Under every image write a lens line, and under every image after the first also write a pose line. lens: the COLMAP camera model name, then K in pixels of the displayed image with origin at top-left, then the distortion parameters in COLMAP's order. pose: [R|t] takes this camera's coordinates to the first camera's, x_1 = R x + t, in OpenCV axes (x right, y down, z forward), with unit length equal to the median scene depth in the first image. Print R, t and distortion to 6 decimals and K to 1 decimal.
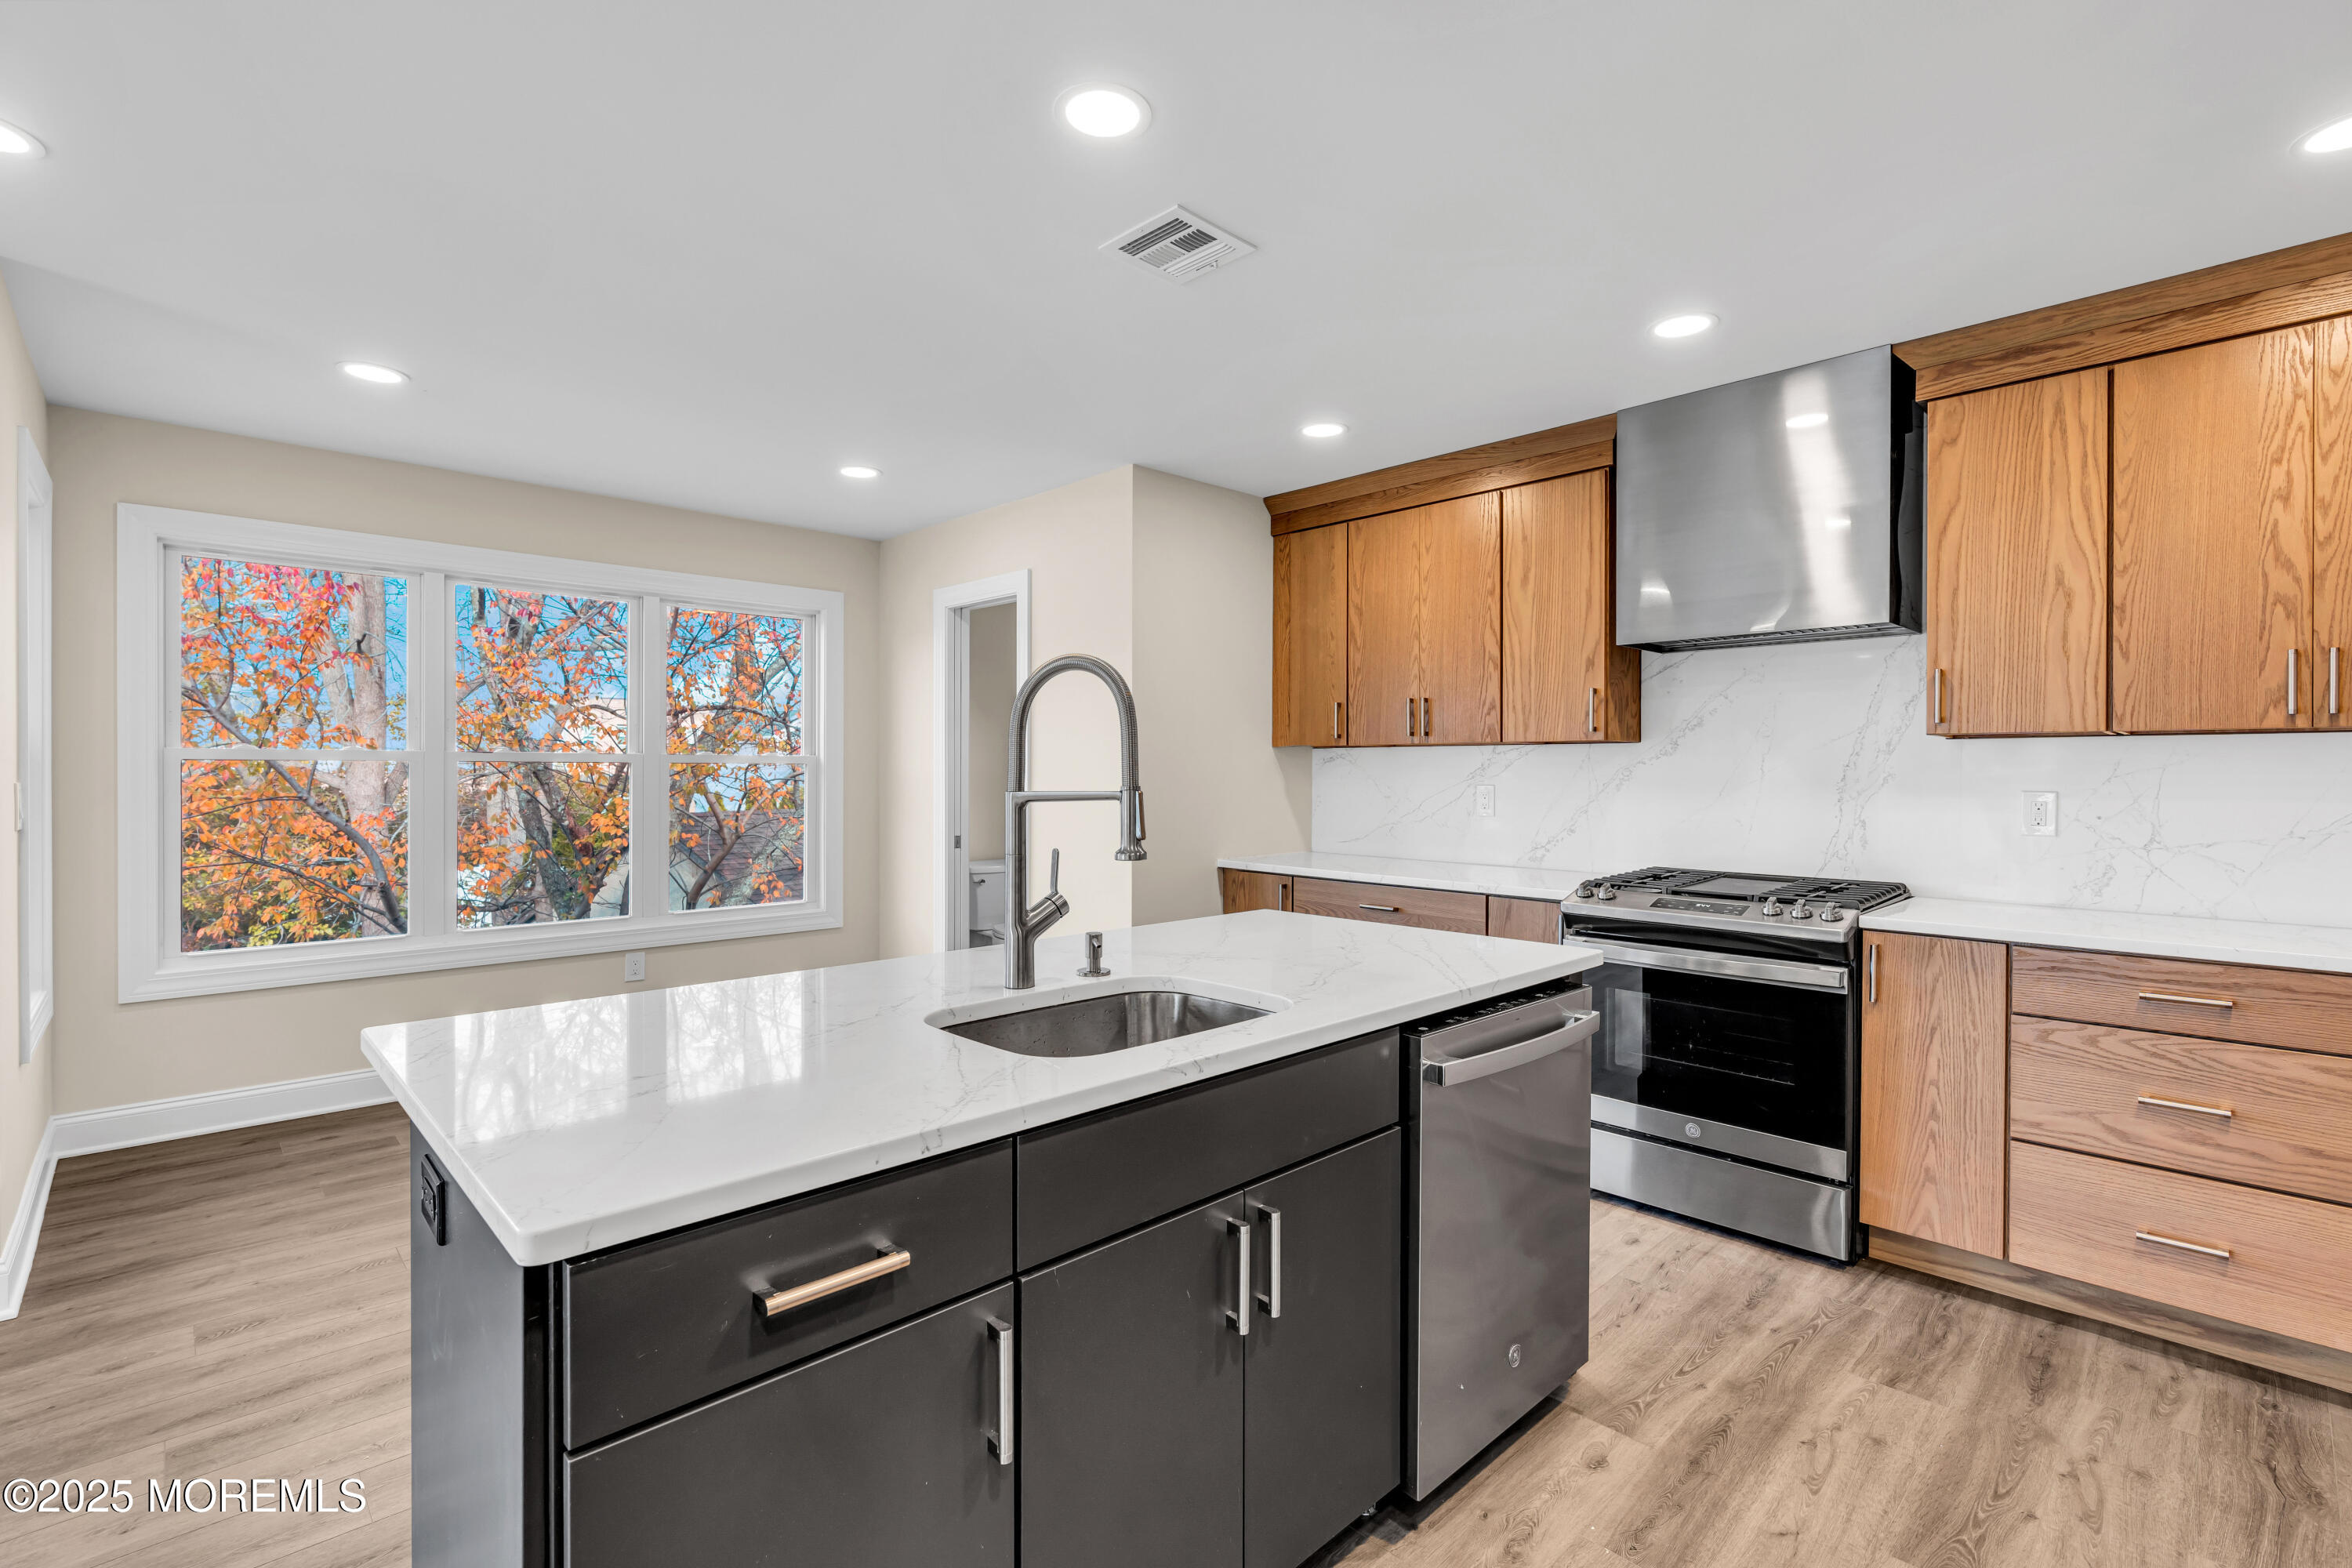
lens RADIAL K [[1069.1, 0, 1185.6], [0, 1069.1, 779.3], [0, 0, 1]] dist [-0.001538, -0.000841]
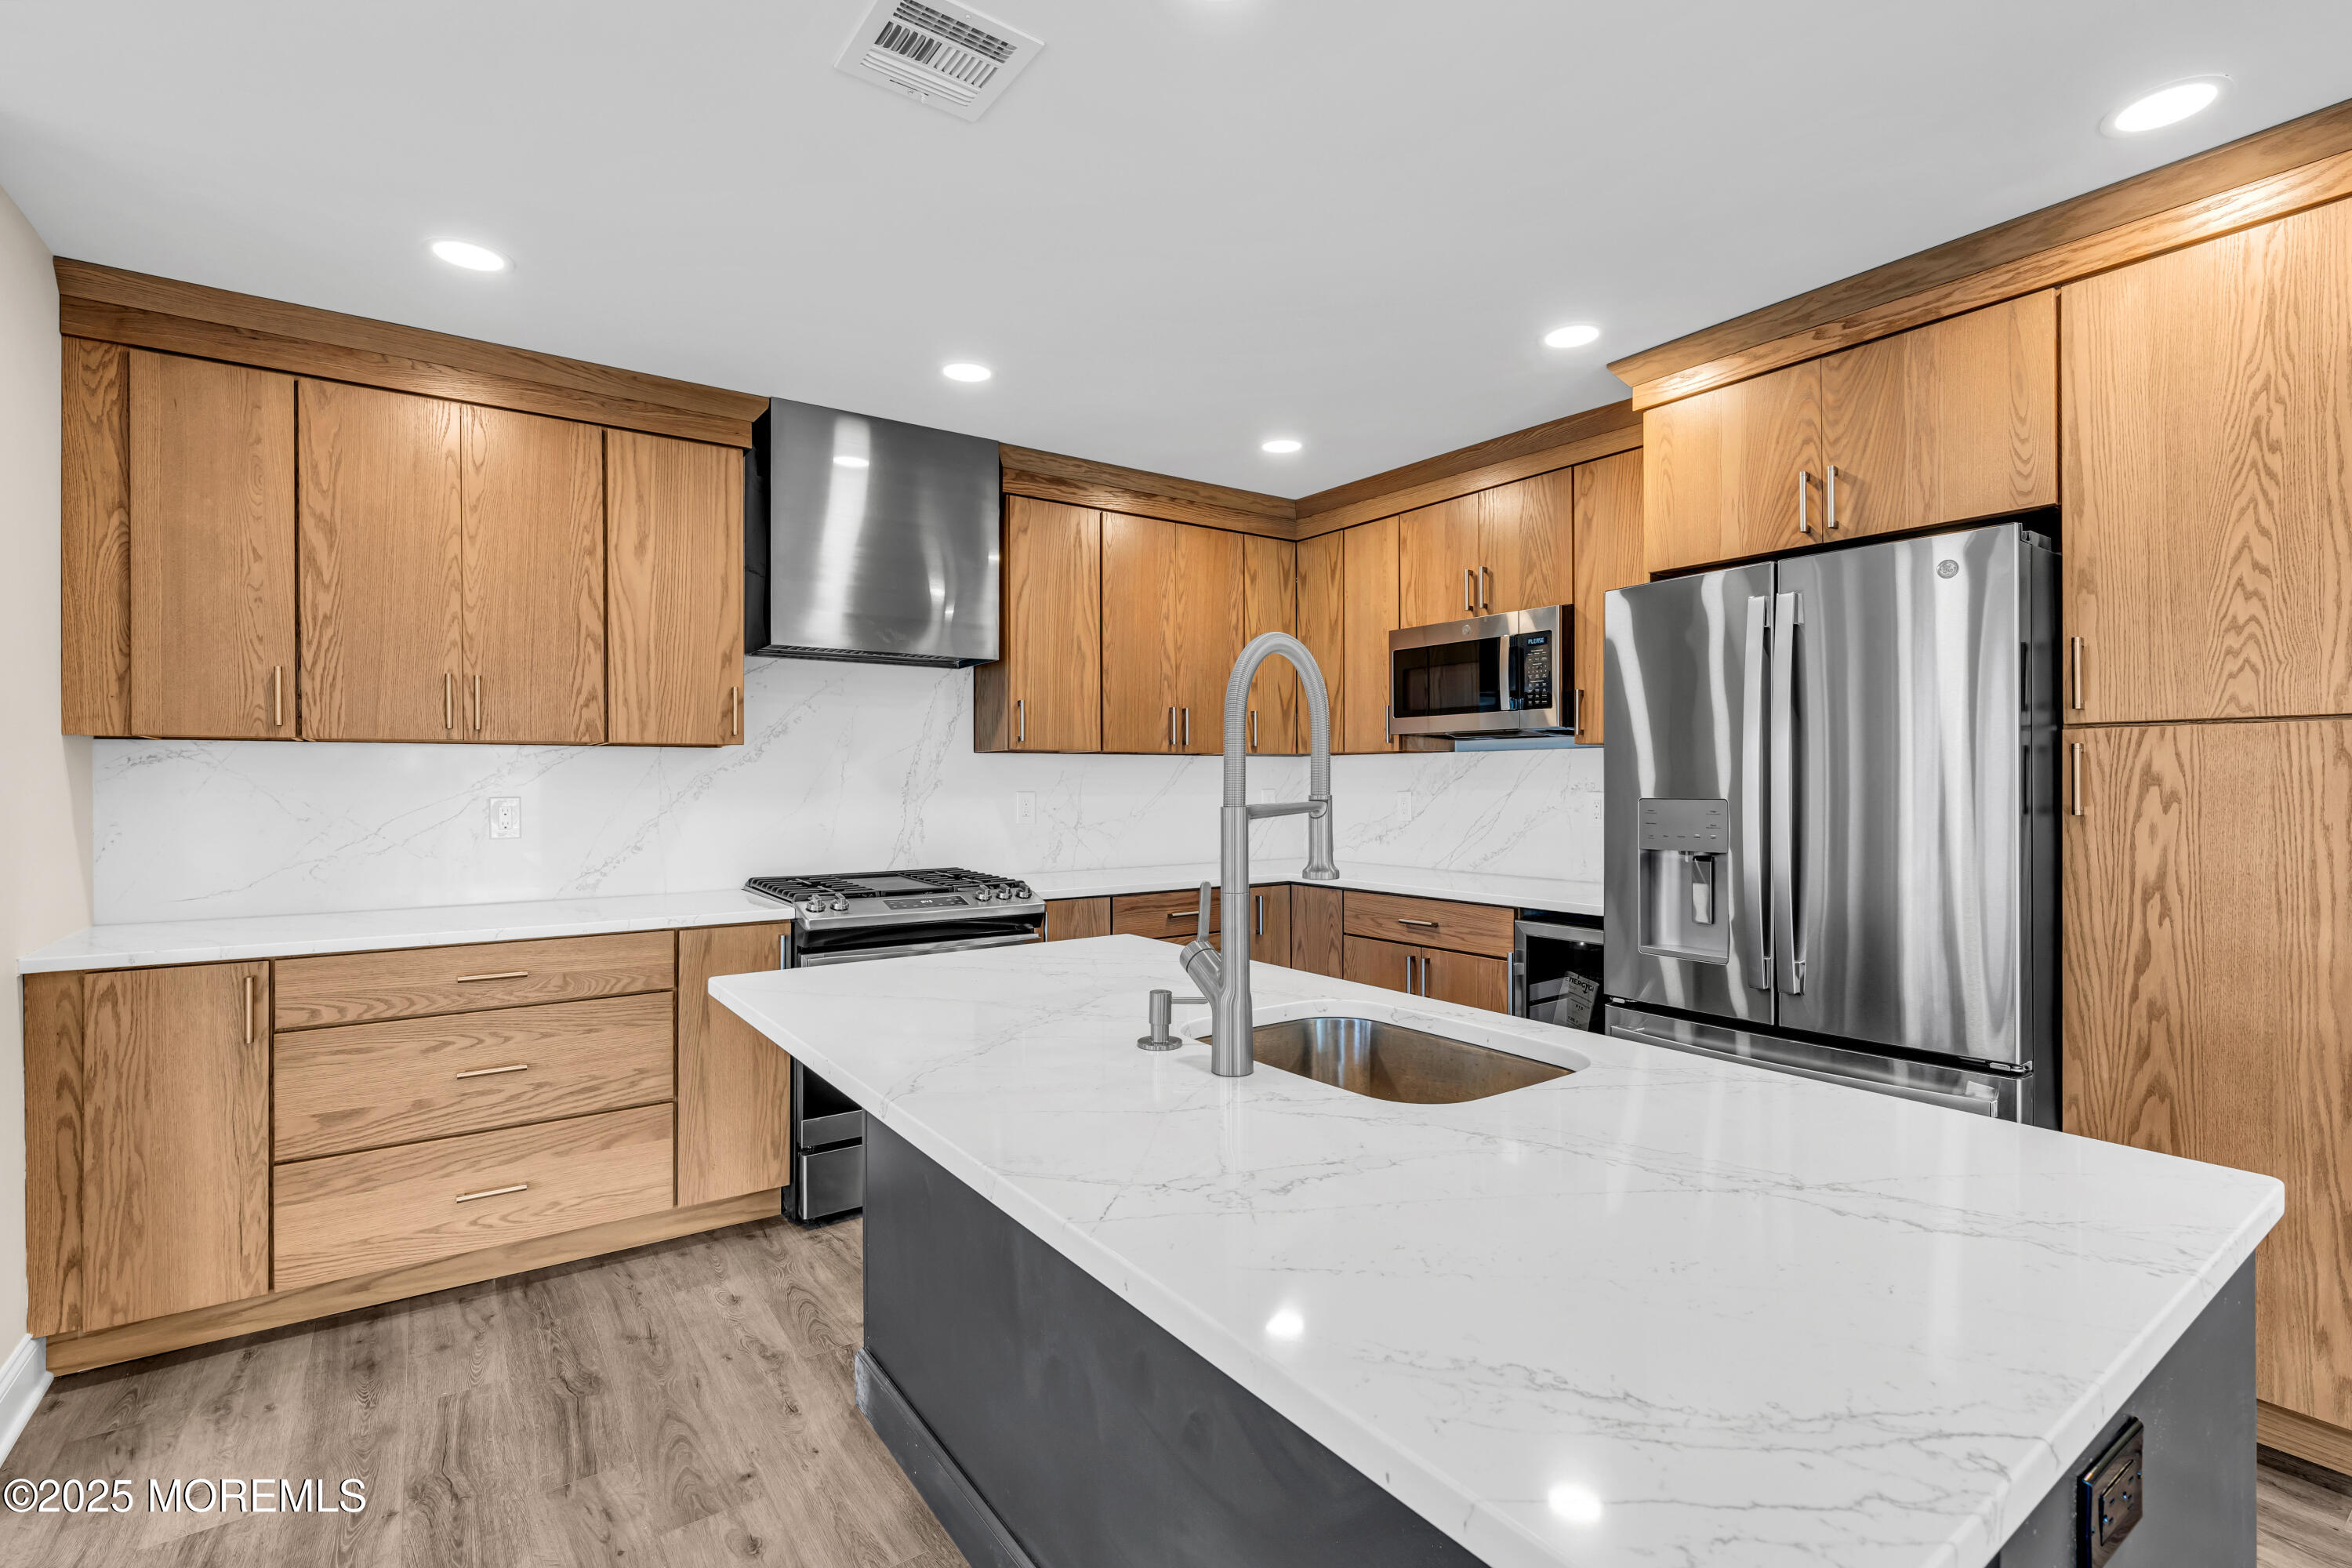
lens RADIAL K [[1069.1, 0, 1192.4], [0, 1069.1, 783.0], [0, 0, 1]] dist [-0.001538, -0.000841]
pose [[0.149144, -0.006533, 0.988794, -0.411811], [0.009046, 0.999945, 0.005242, -0.004332], [-0.988774, 0.008162, 0.149195, 0.427121]]
